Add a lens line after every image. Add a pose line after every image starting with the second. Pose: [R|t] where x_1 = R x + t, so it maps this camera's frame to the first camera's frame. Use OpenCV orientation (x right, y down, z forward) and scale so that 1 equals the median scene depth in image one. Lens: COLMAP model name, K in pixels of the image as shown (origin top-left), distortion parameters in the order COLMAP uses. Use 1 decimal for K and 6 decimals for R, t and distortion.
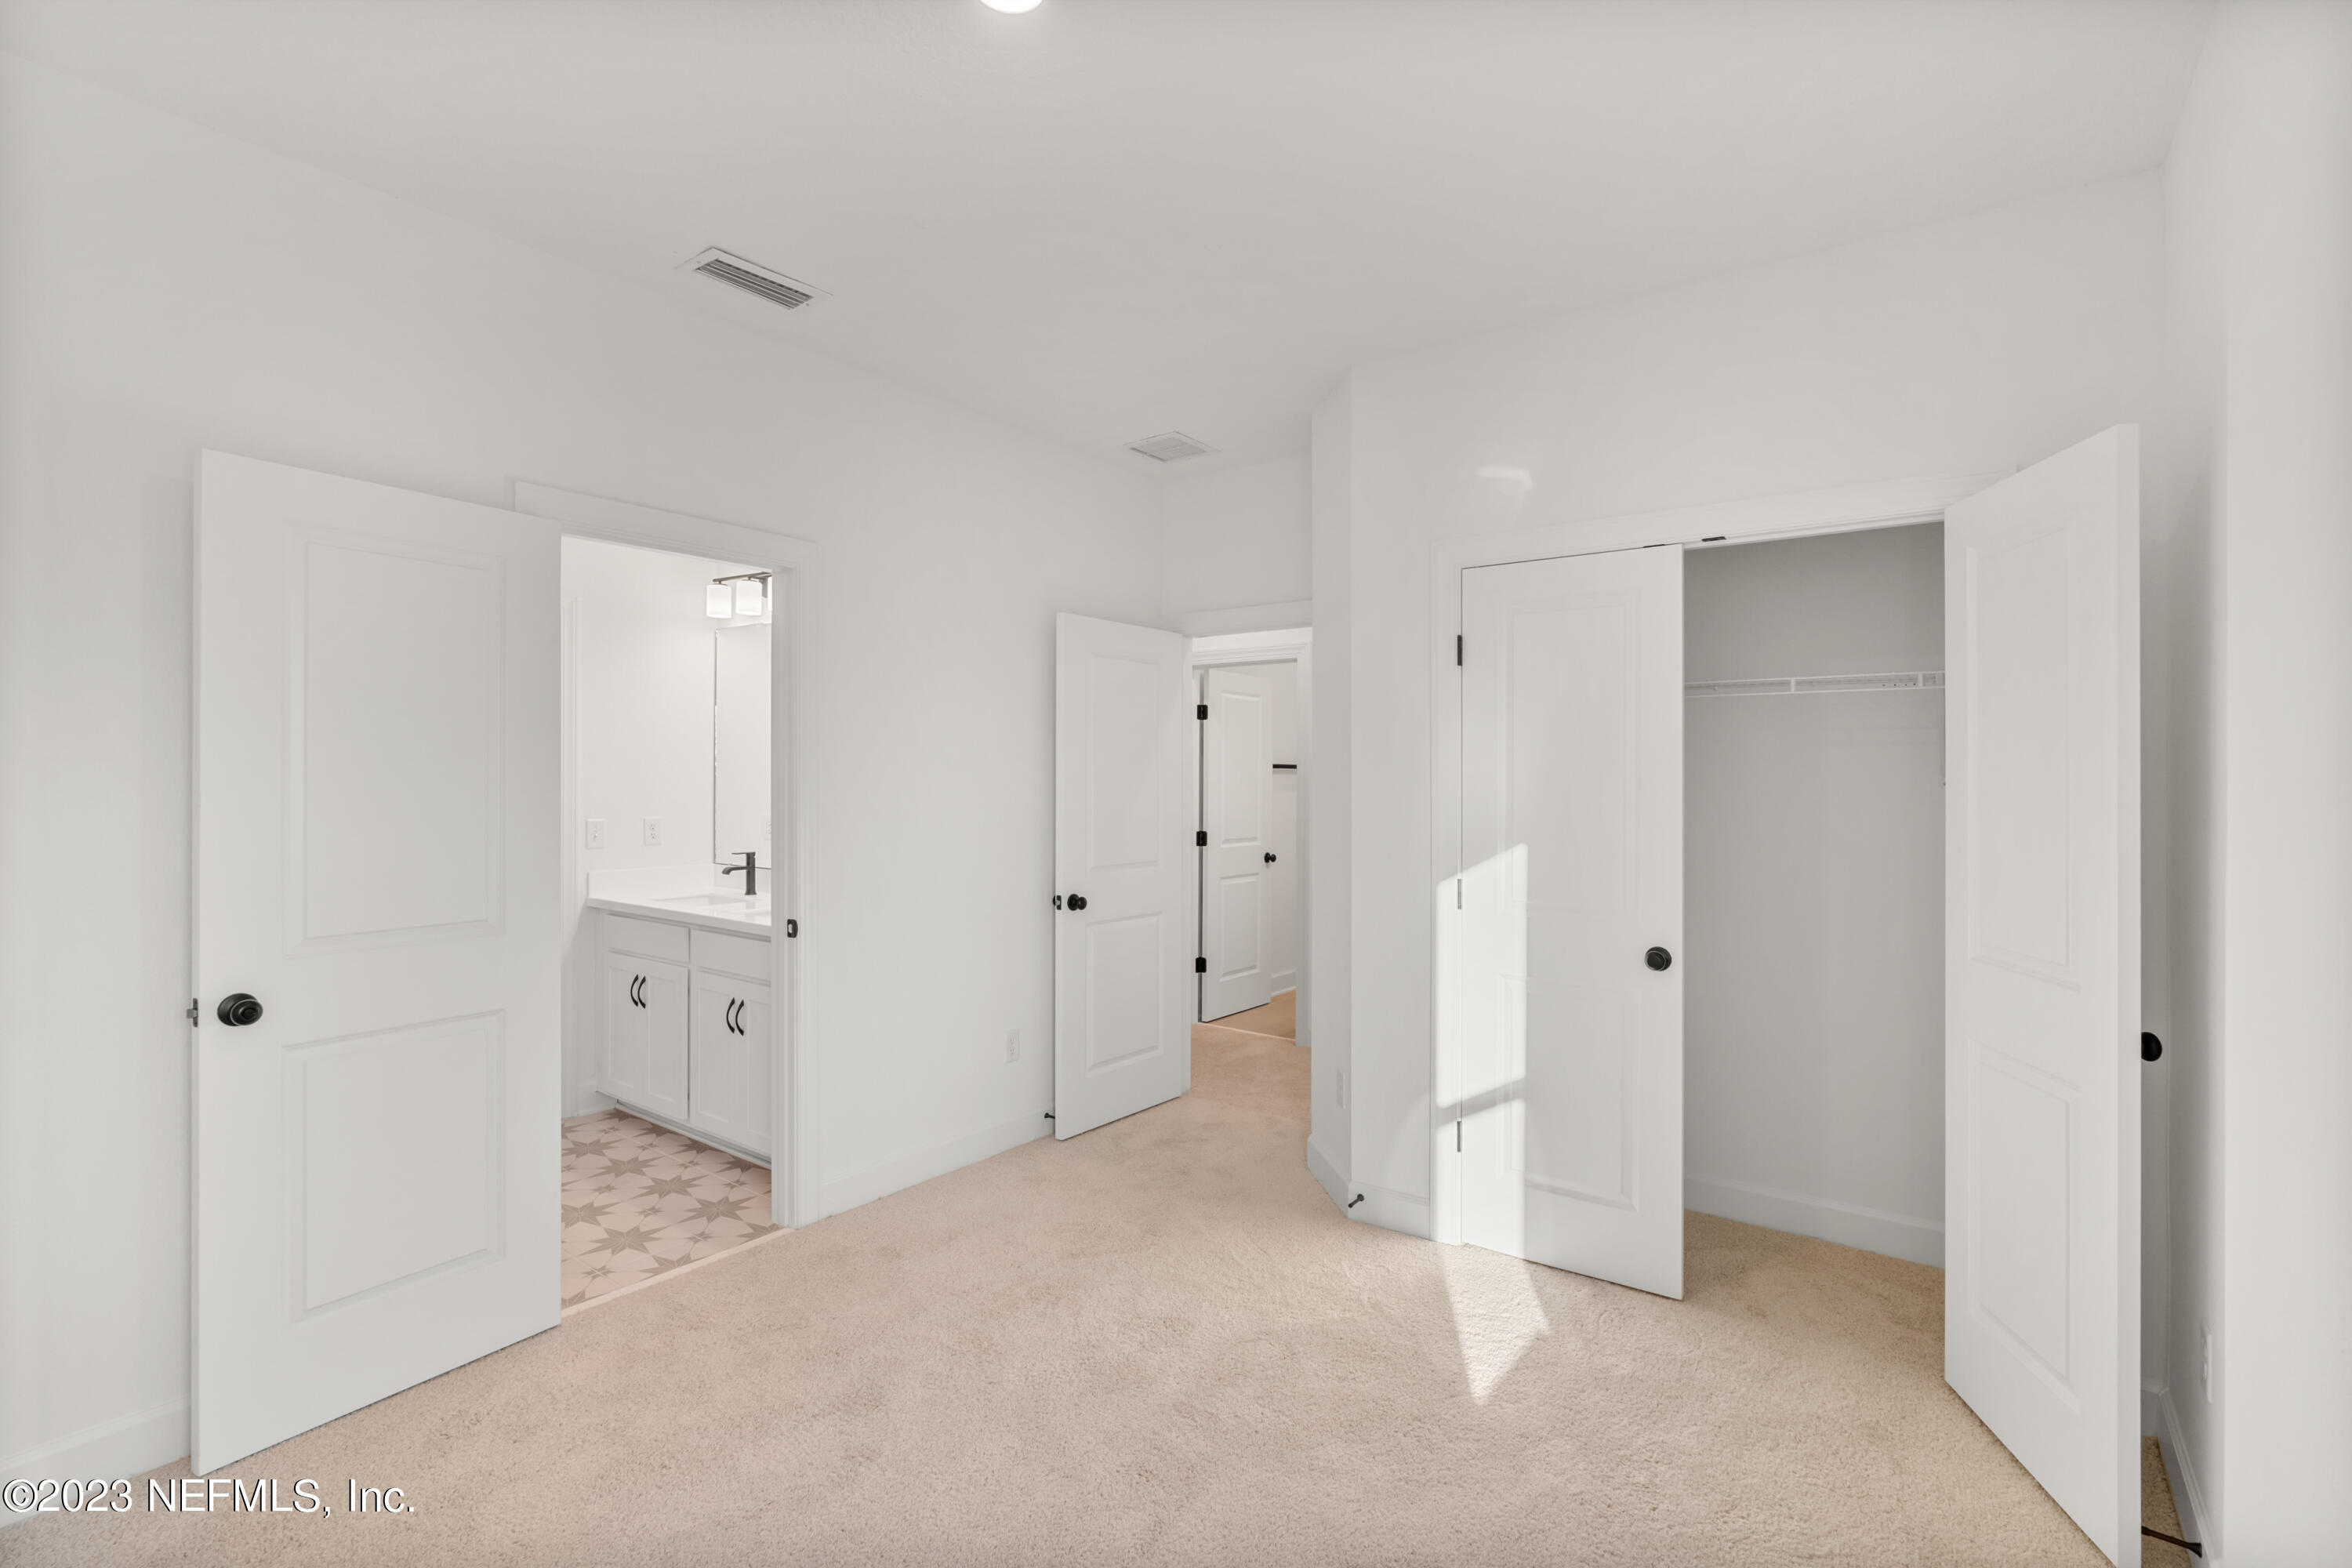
lens RADIAL K [[1063.8, 0, 1156.2], [0, 1063.8, 786.4], [0, 0, 1]] dist [-0.000115, -0.000005]
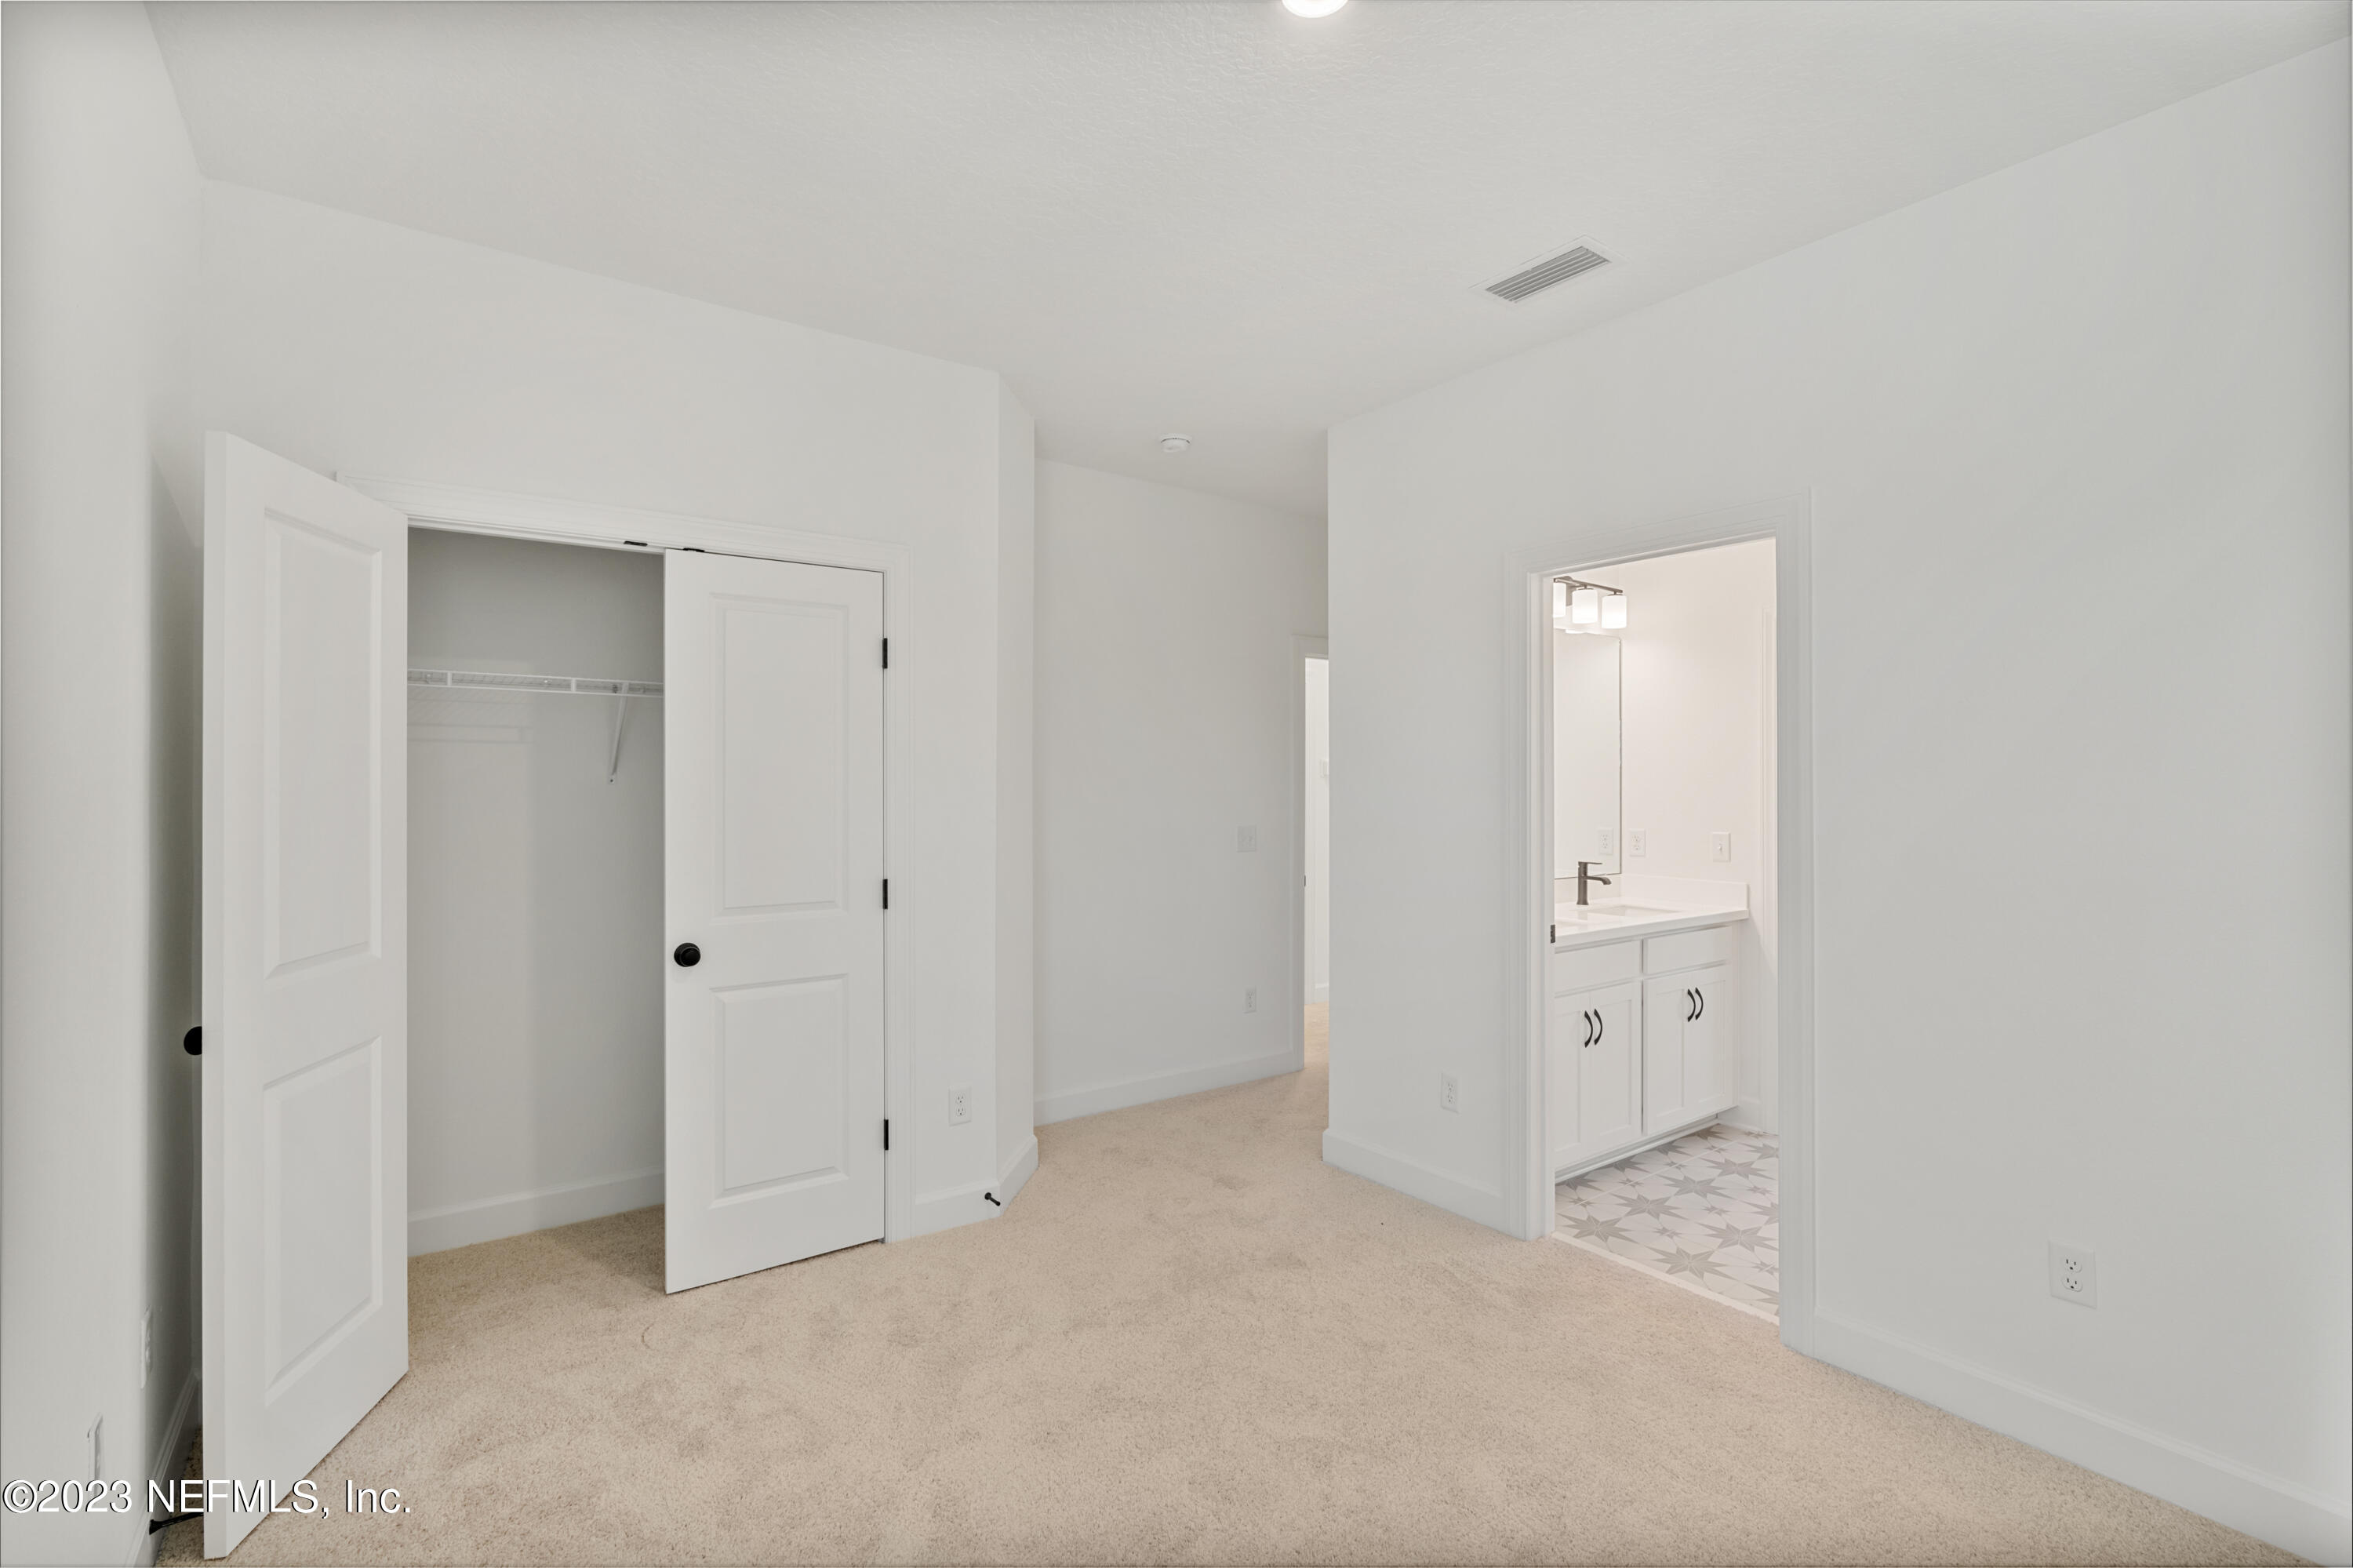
lens RADIAL K [[1064.3, 0, 1158.1], [0, 1064.3, 776.5], [0, 0, 1]] dist [-0.000115, -0.000005]
pose [[0.286436, 0.000529, 0.958099, -0.409408], [0.005069, 0.999985, -0.002067, -0.005238], [-0.958086, 0.005448, 0.286429, 0.308984]]
